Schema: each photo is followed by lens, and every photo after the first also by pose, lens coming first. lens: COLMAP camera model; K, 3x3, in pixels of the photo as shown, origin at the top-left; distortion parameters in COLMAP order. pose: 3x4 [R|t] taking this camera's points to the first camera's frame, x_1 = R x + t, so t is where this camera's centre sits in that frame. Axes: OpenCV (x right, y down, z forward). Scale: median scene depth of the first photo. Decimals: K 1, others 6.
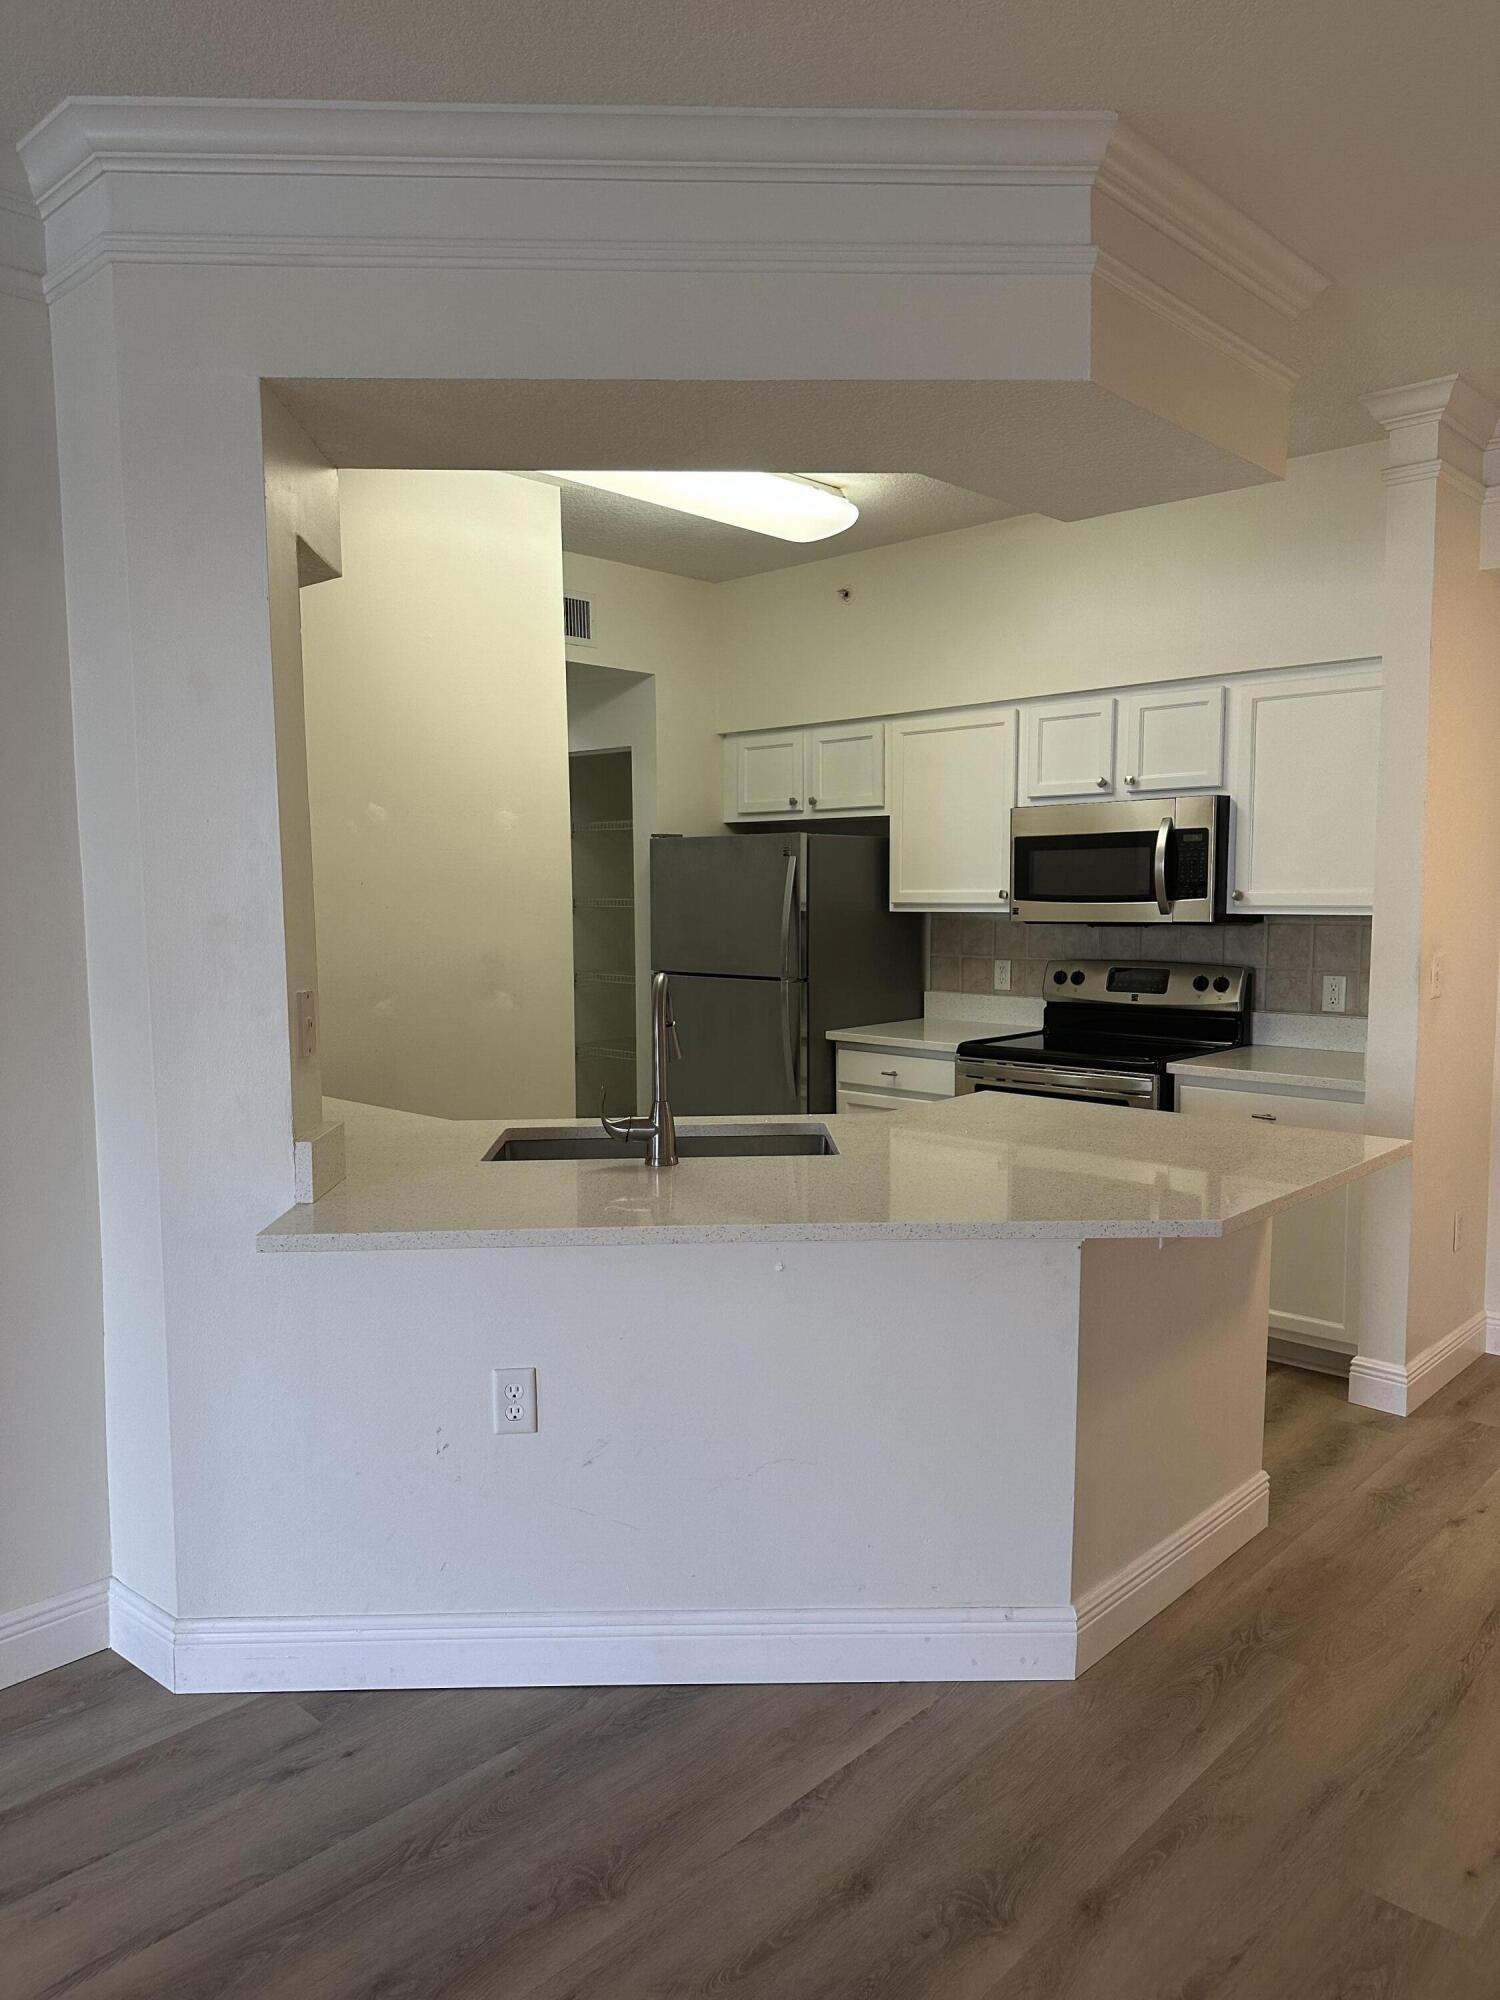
lens RADIAL K [[1406.6, 0, 763.8], [0, 1406.6, 1016.2], [0, 0, 1]] dist [0.042558, -0.051281]
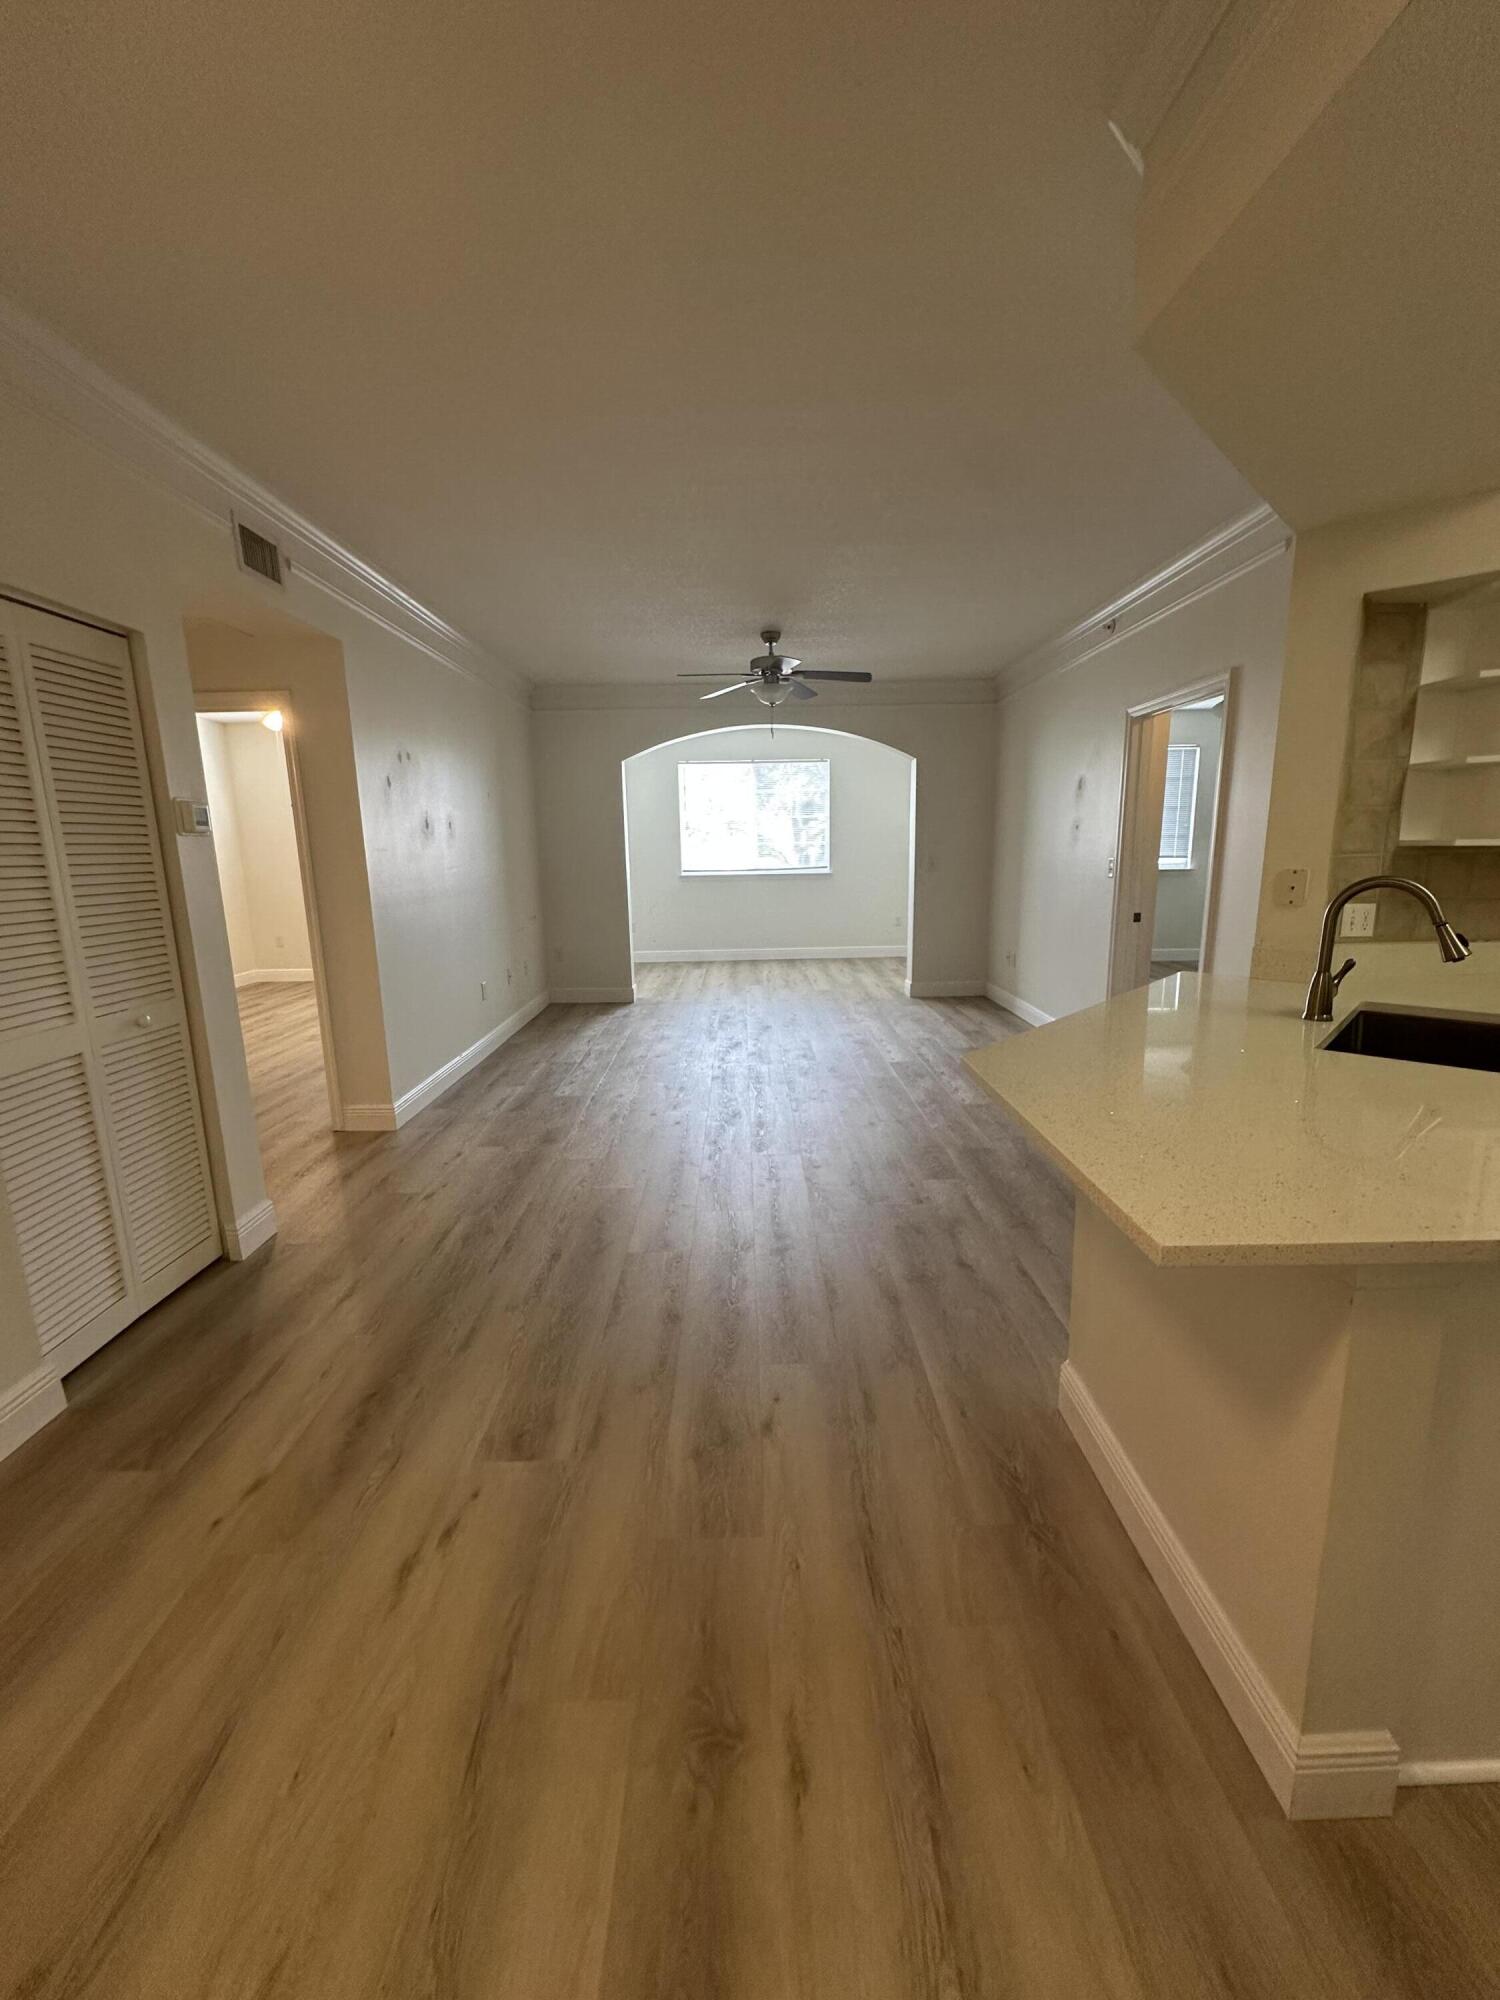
lens RADIAL K [[794.9, 0, 748.0], [0, 794.9, 1004.7], [0, 0, 1]] dist [-0.007628, 0.001728]
pose [[-0.729124, 0.153581, -0.666926, 0.528843], [-0.041324, 0.962837, 0.266902, -0.055817], [0.683133, 0.222164, -0.695682, 0.743936]]
